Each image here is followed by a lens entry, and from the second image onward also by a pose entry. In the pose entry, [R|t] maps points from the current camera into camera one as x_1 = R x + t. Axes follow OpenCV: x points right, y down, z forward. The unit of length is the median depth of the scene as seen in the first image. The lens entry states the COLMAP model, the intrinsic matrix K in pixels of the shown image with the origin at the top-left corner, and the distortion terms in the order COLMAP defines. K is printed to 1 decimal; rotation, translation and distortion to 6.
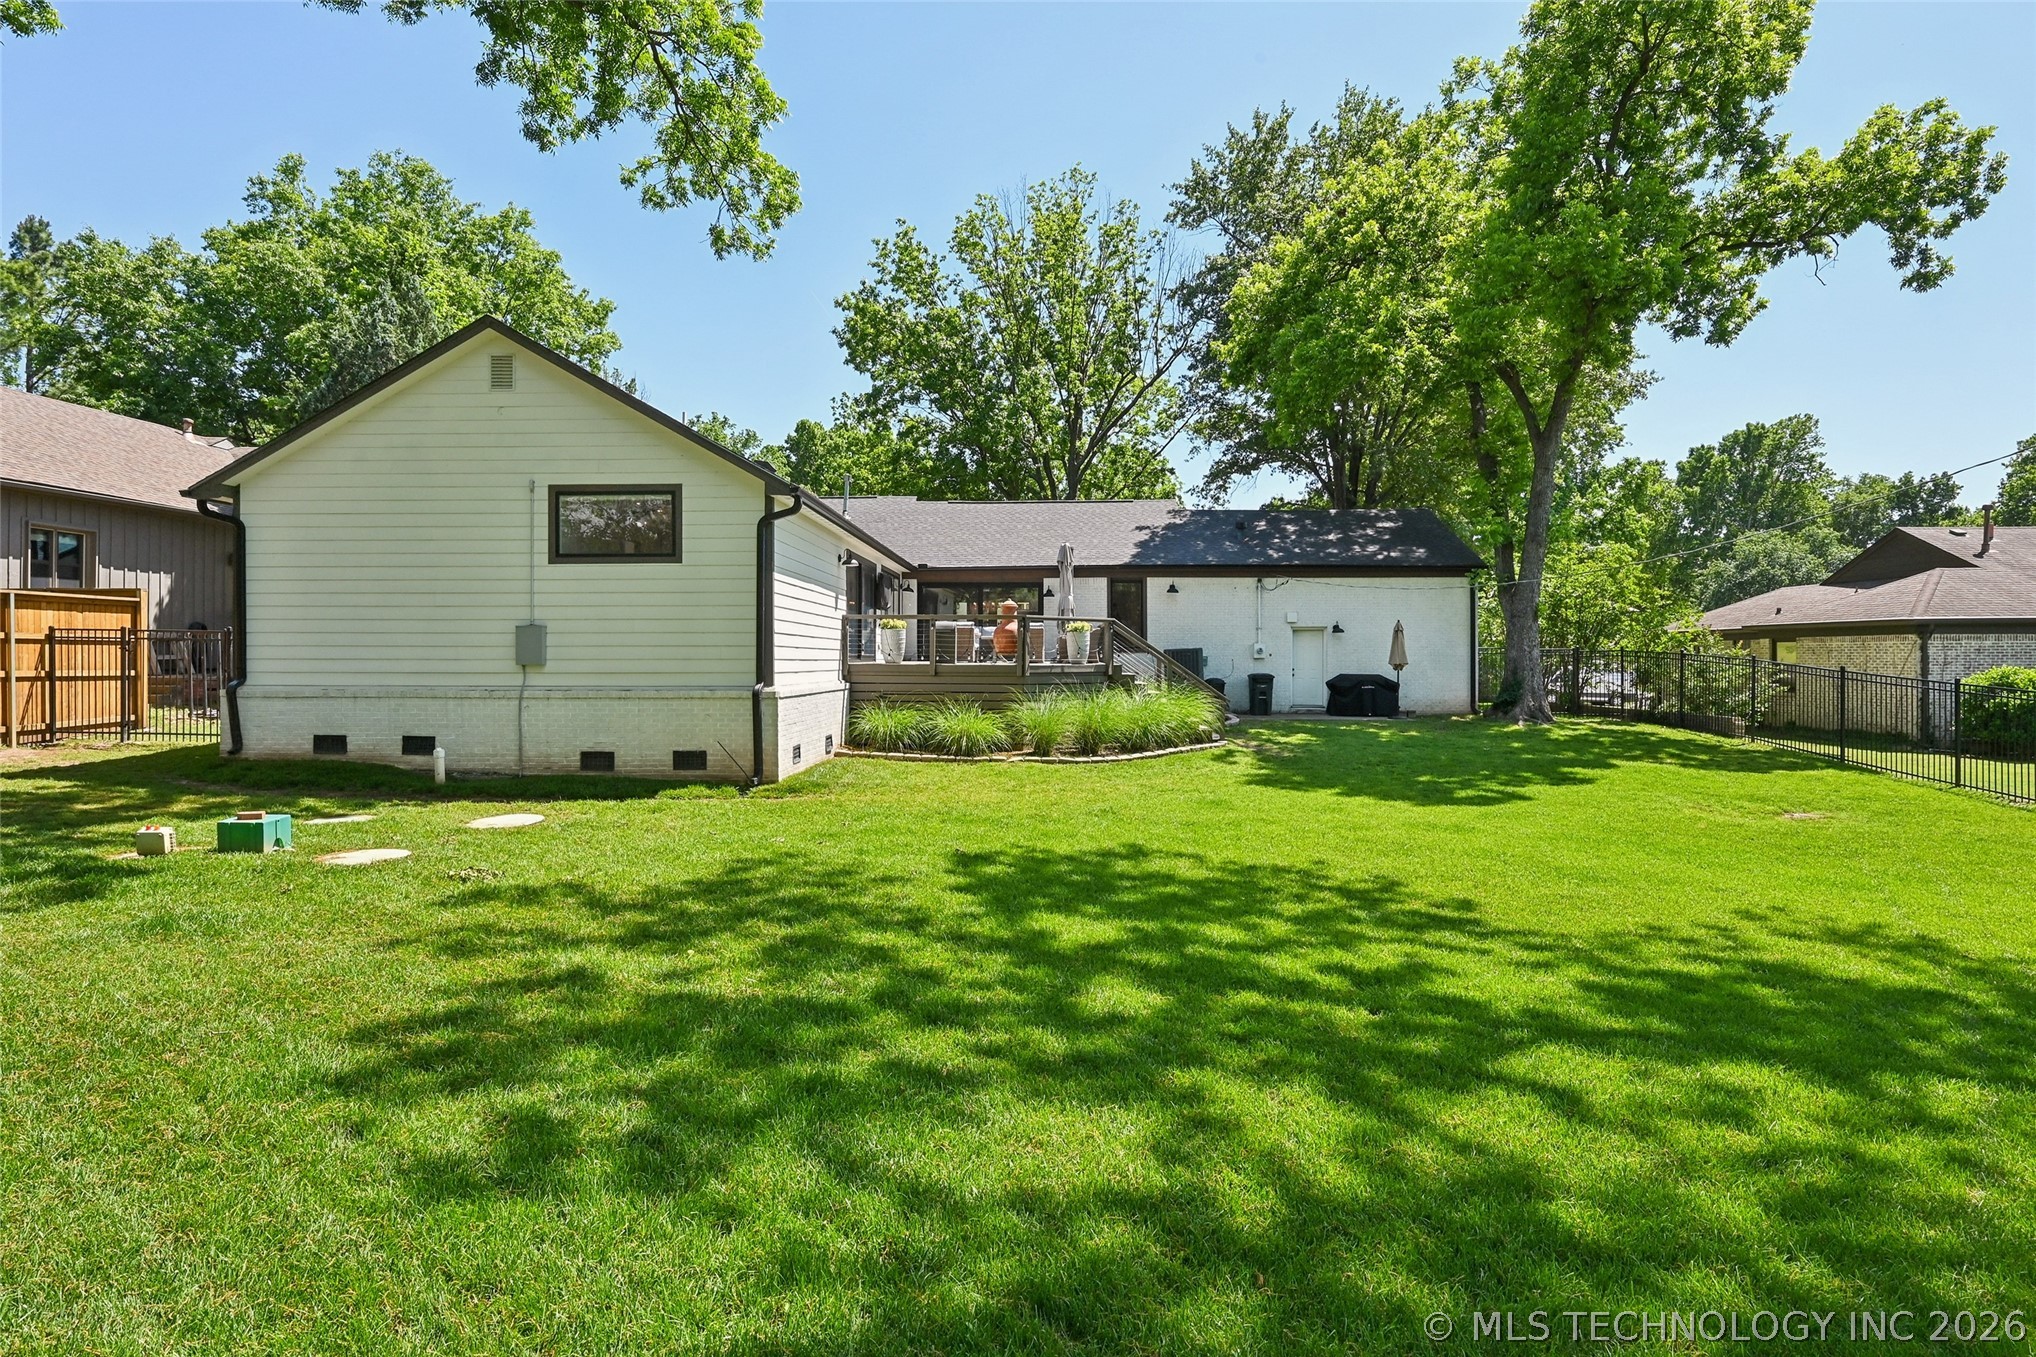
lens RADIAL K [[1027.0, 0, 1022.9], [0, 1027.0, 660.6], [0, 0, 1]] dist [-0.002322, -0.000016]
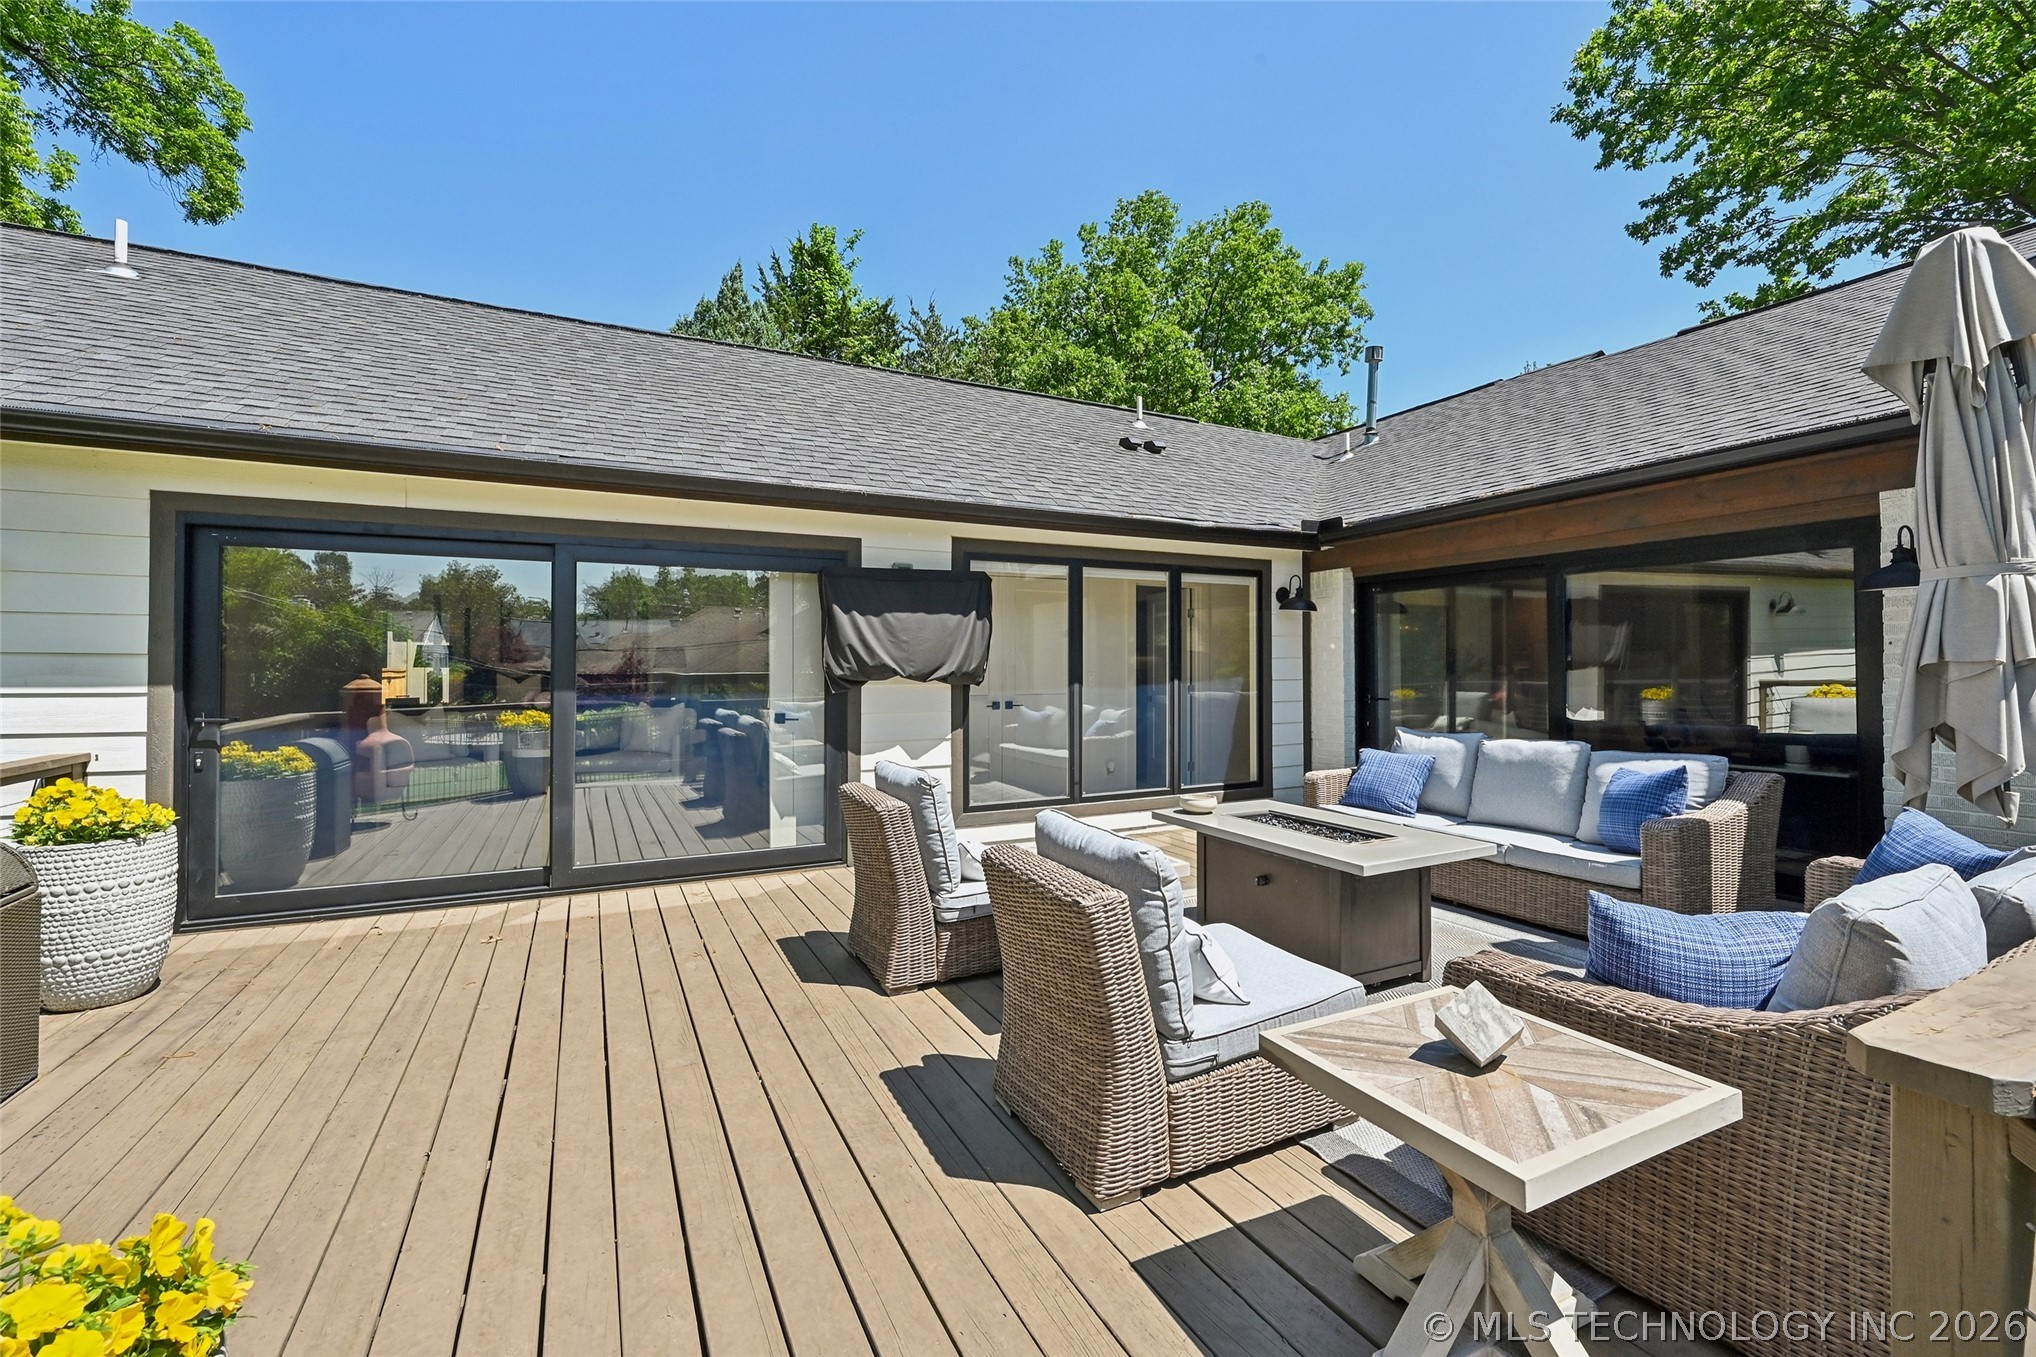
lens RADIAL K [[833.8, 0, 1022.3], [0, 833.8, 658.3], [0, 0, 1]] dist [0.001659, 0.000153]
pose [[0.485579, -0.010385, -0.874131, 0.080757], [-0.002436, 0.999909, -0.013232, -0.047922], [0.874189, 0.008554, 0.485510, 0.799062]]
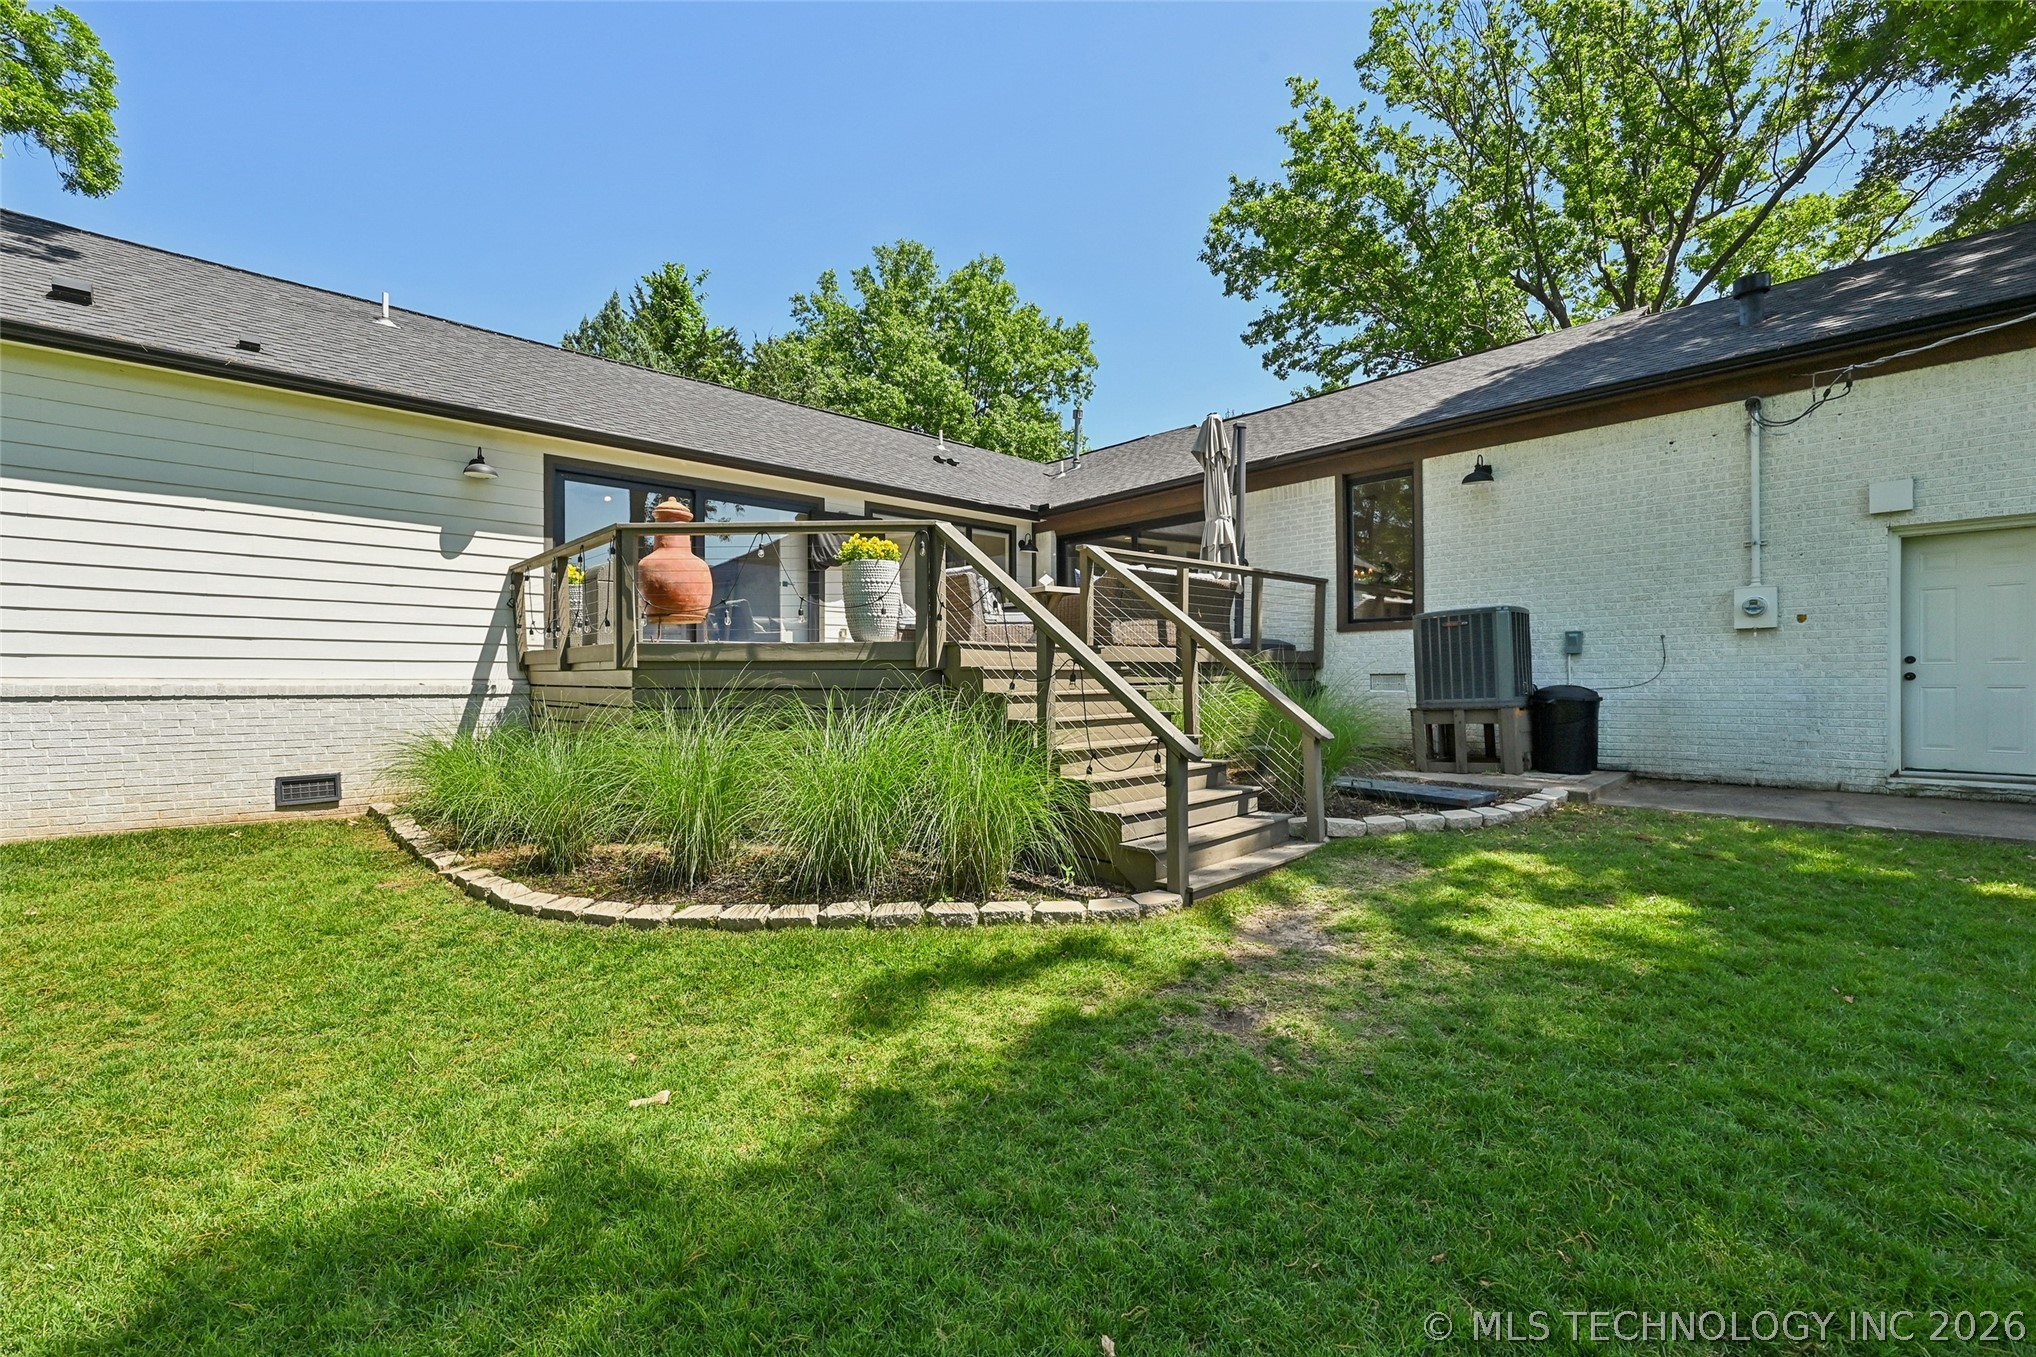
lens RADIAL K [[833.2, 0, 1012.1], [0, 833.2, 687.8], [0, 0, 1]] dist [0.006726, -0.000295]
pose [[0.704930, 0.006050, -0.709251, 0.256090], [0.001406, 0.999950, 0.009928, 0.014072], [0.709275, -0.007996, 0.704886, 0.627002]]
